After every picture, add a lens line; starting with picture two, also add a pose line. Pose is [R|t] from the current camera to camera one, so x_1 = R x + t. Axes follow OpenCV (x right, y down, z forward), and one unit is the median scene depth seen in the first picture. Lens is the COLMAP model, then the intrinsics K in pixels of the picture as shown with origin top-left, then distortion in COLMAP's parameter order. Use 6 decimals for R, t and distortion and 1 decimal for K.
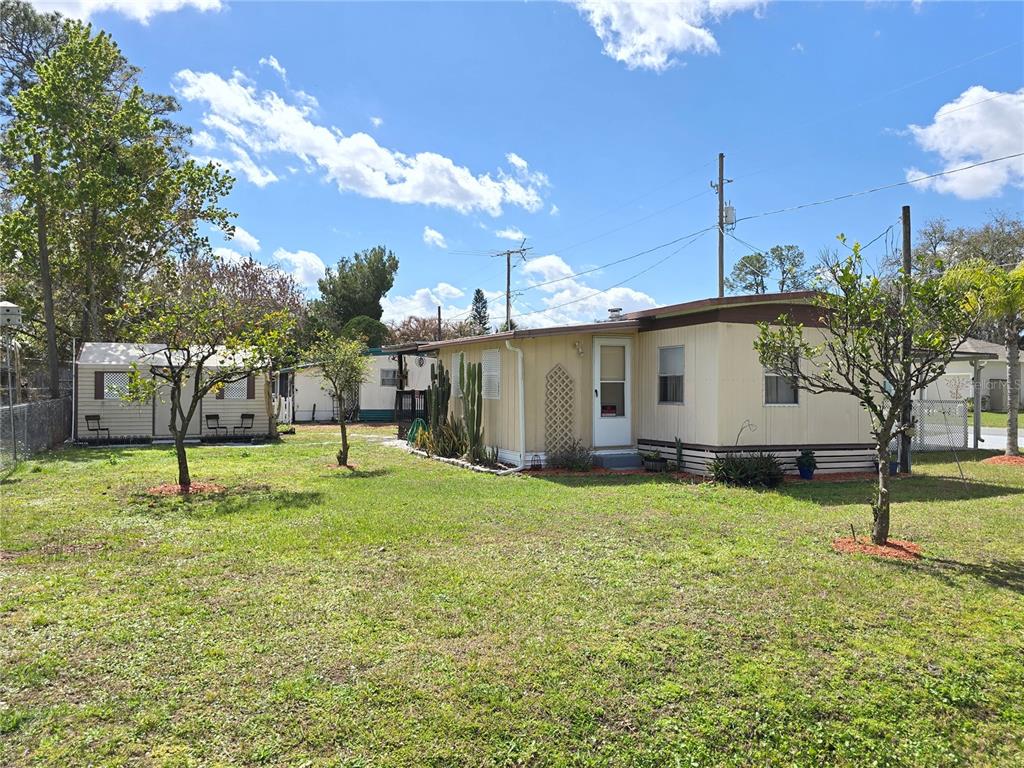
lens RADIAL K [[826.8, 0, 512.9], [0, 826.8, 387.6], [0, 0, 1]] dist [0.059144, -0.055563]
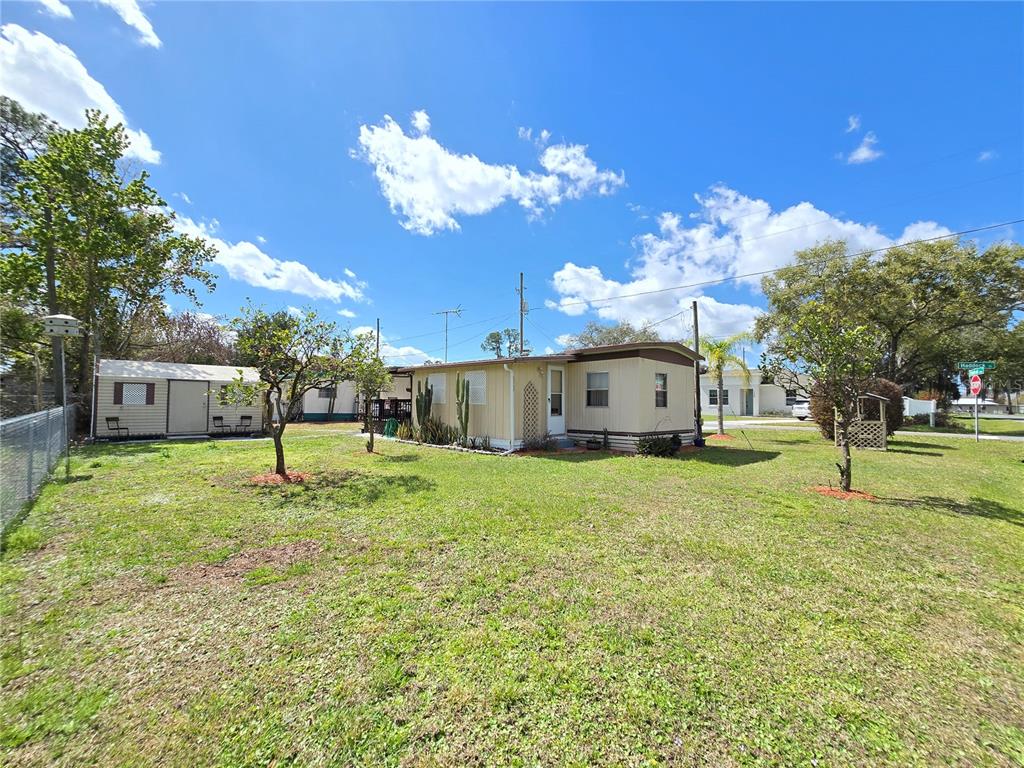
lens RADIAL K [[439.8, 0, 511.6], [0, 439.8, 385.8], [0, 0, 1]] dist [0.003208, 0.002004]
pose [[0.931597, 0.018862, 0.363002, -0.179209], [-0.005665, 0.999285, -0.037384, 0.007064], [-0.363448, 0.032770, 0.931038, 0.165221]]
